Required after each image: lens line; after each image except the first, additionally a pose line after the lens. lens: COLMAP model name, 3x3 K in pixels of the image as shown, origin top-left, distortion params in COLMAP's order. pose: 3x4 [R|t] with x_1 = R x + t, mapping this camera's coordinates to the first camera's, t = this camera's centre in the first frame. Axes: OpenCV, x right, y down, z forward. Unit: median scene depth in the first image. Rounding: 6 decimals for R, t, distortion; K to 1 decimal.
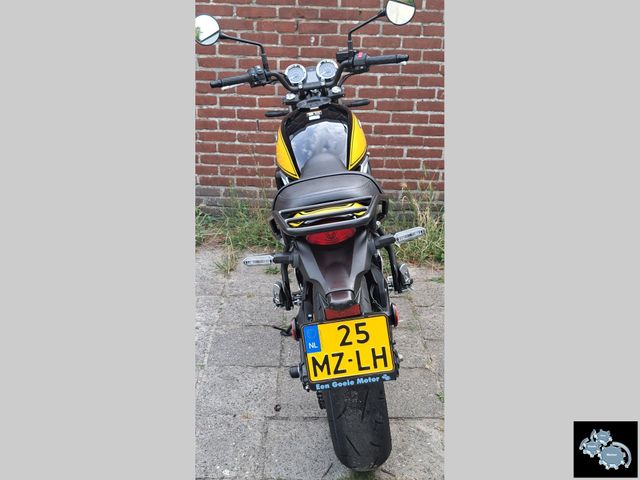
lens RADIAL K [[604.8, 0, 312.7], [0, 604.8, 268.3], [0, 0, 1]] dist [0.087251, -0.116743]
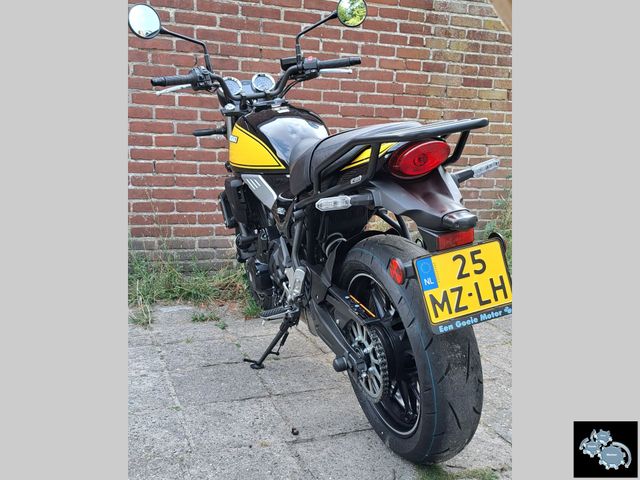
lens RADIAL K [[622.6, 0, 322.2], [0, 622.6, 280.5], [0, 0, 1]] dist [0.059356, -0.010983]
pose [[0.937925, -0.074194, 0.338810, -0.255898], [0.132378, 0.979480, -0.151970, 0.140229], [-0.320583, 0.187388, 0.928500, 0.137066]]
